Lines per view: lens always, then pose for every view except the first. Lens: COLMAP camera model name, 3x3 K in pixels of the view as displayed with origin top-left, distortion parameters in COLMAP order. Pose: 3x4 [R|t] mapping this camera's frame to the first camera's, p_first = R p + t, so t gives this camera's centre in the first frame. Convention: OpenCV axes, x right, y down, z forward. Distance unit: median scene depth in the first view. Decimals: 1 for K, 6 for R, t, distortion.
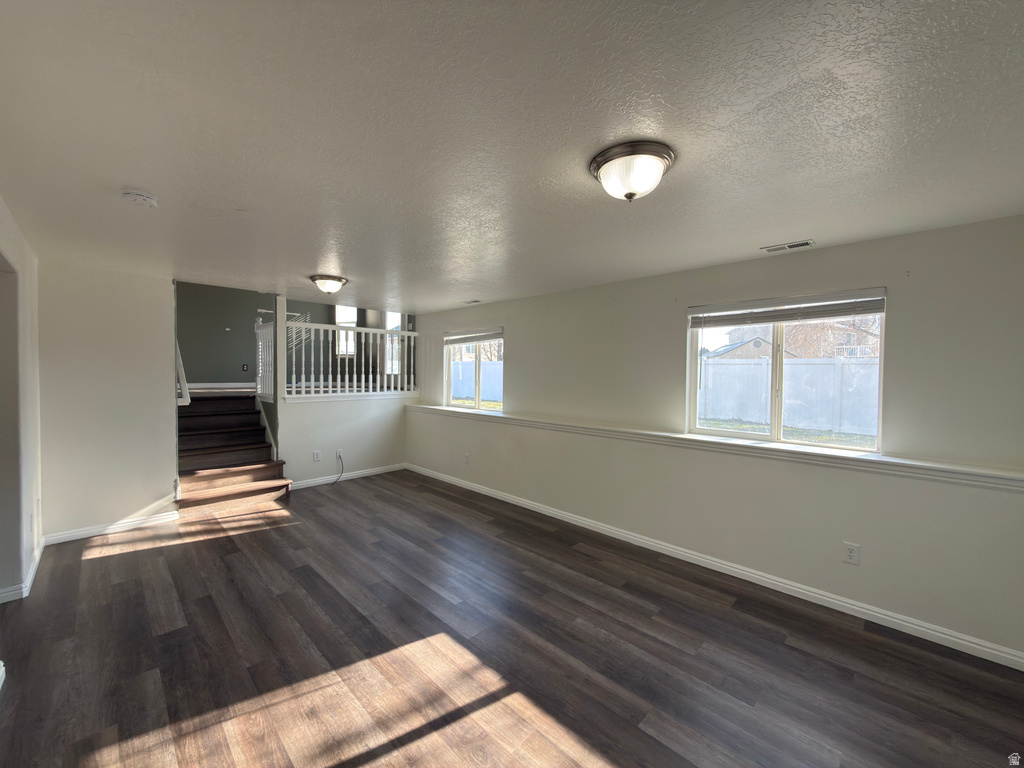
lens RADIAL K [[406.2, 0, 511.2], [0, 406.2, 391.7], [0, 0, 1]] dist [-0.000651, -0.000345]
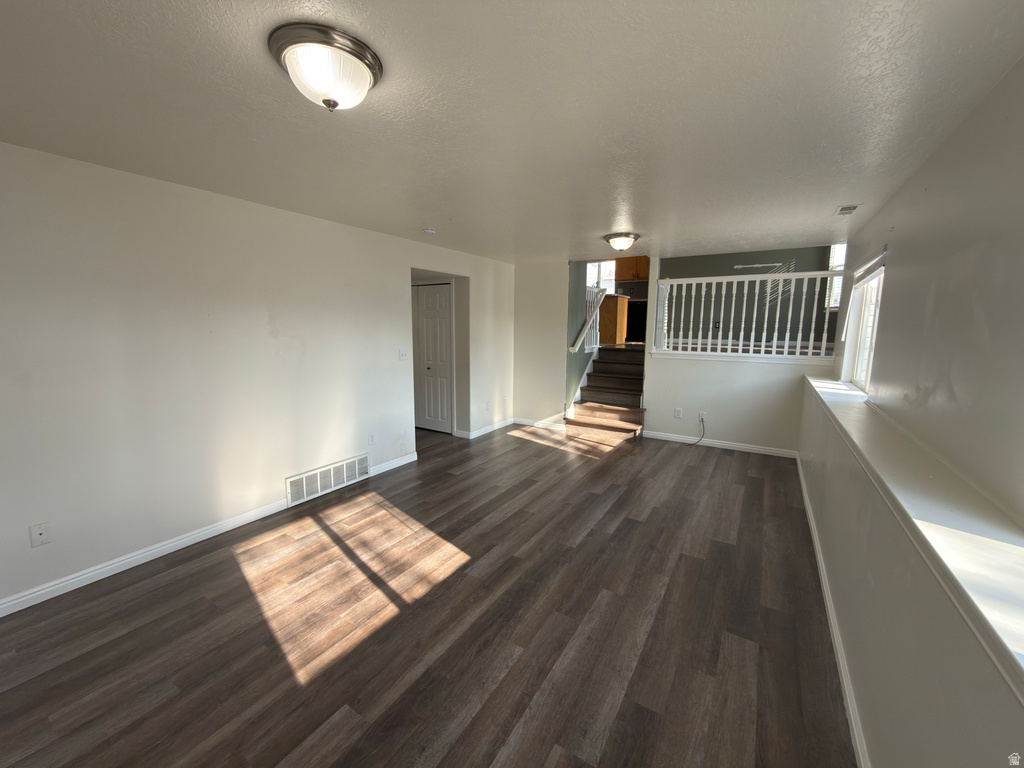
lens RADIAL K [[406.2, 0, 511.7], [0, 406.2, 383.9], [0, 0, 1]] dist [-0.000651, -0.000345]
pose [[0.212324, 0.131073, -0.968369, 0.612614], [-0.052184, 0.991070, 0.122703, -0.022606], [0.975805, 0.024480, 0.217268, 0.585424]]
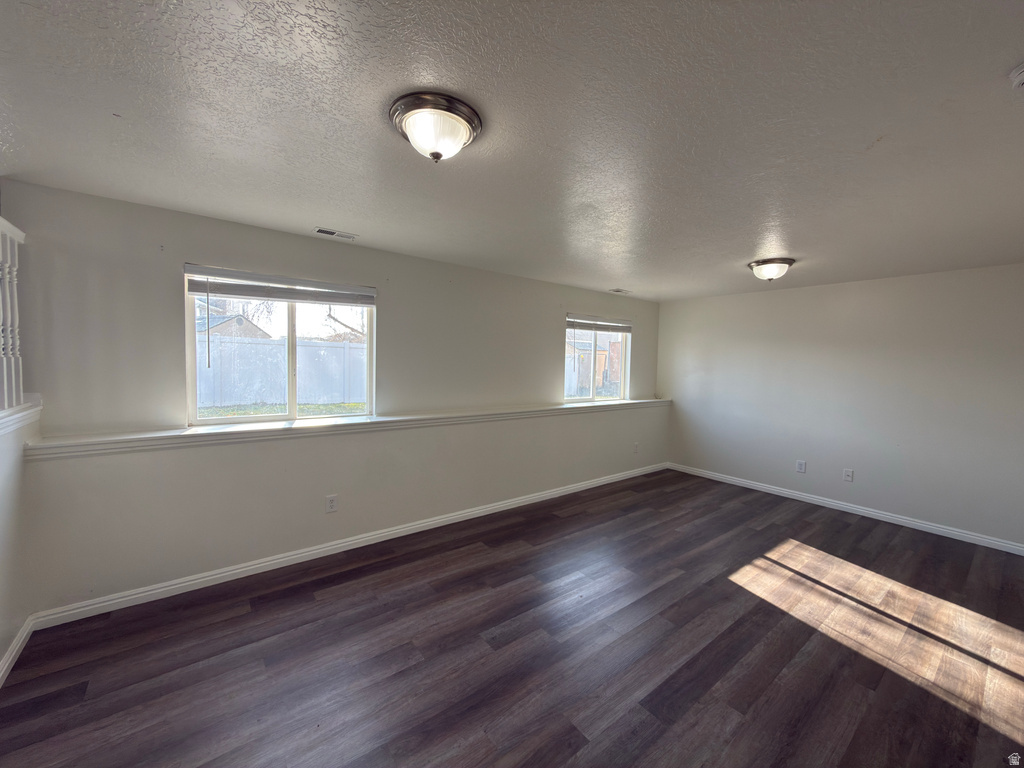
lens RADIAL K [[406.2, 0, 515.1], [0, 406.2, 377.9], [0, 0, 1]] dist [-0.000651, -0.000345]
pose [[0.127412, -0.045466, 0.990807, -0.977602], [0.025322, 0.998772, 0.042576, -0.049751], [-0.991527, 0.019665, 0.128407, 1.004473]]
